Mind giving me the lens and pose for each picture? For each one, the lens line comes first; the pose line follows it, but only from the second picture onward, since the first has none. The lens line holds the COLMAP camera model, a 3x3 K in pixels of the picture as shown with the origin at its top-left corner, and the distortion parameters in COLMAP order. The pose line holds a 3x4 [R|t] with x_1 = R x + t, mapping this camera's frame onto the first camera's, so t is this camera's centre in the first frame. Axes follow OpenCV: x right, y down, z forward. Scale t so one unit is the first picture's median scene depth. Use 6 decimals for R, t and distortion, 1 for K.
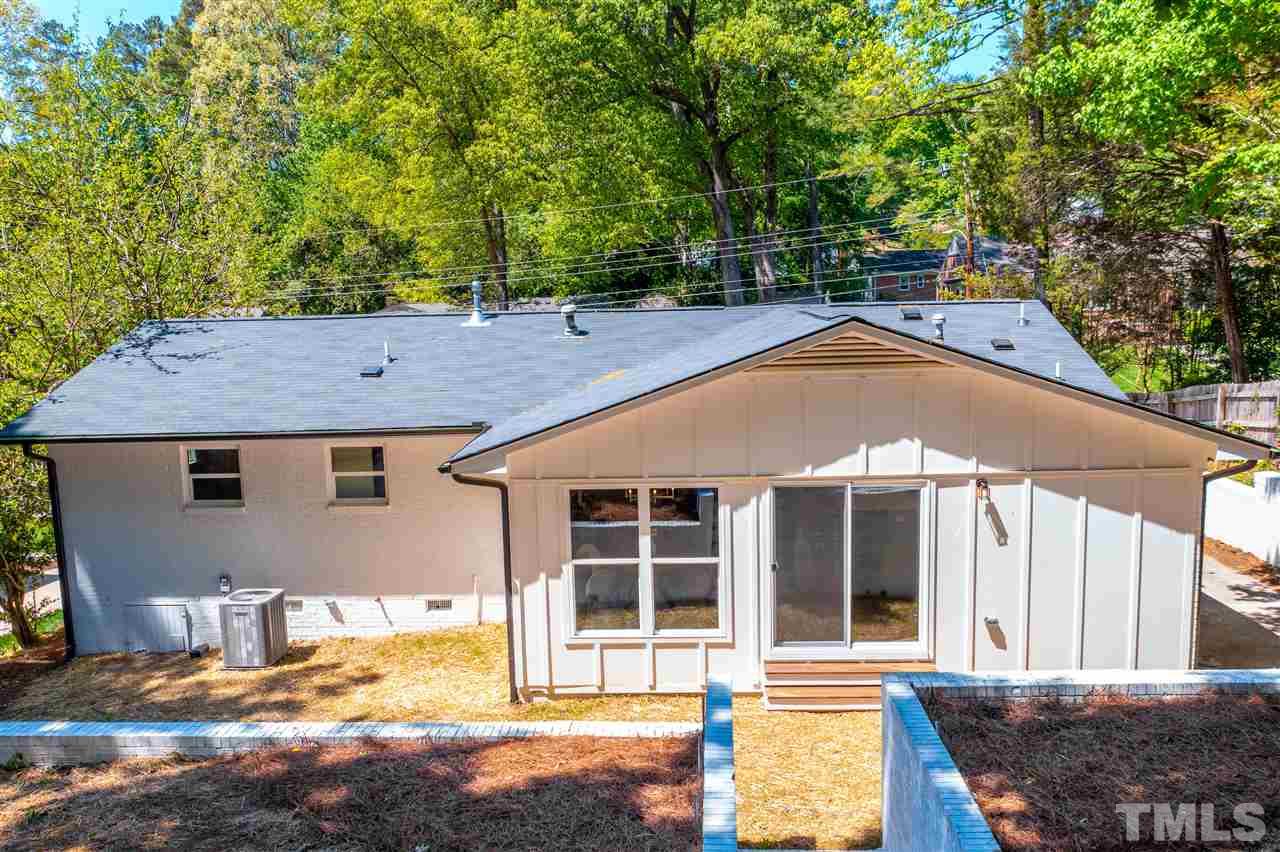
lens RADIAL K [[1063.1, 0, 640.0], [0, 1063.1, 426.0], [0, 0, 1]] dist [-0.072889, -0.000961]
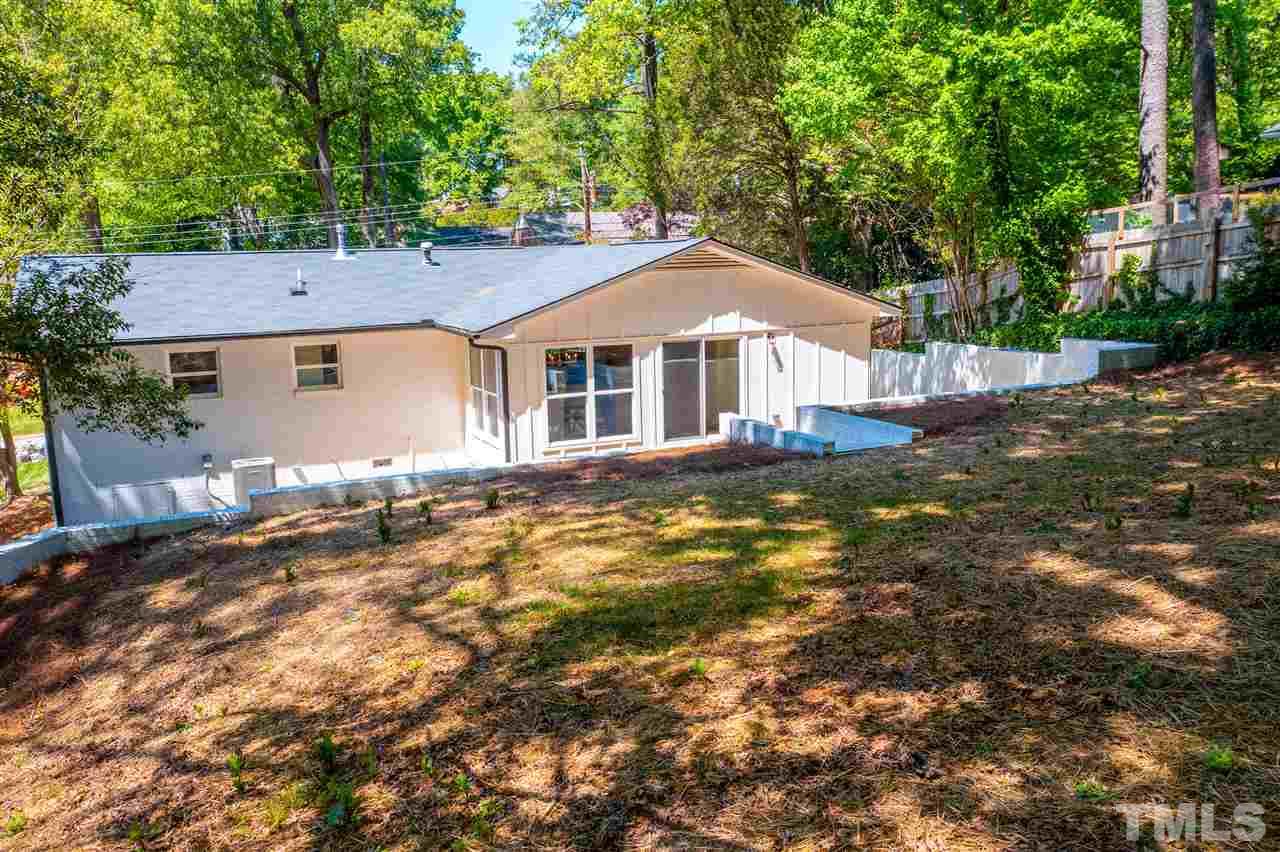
lens RADIAL K [[1054.3, 0, 648.3], [0, 1054.3, 421.5], [0, 0, 1]] dist [-0.009656, -0.002570]
pose [[0.879322, -0.070124, 0.471037, -0.659120], [0.064842, 0.997518, 0.027457, 0.130688], [-0.471793, 0.006399, 0.881686, -0.421359]]
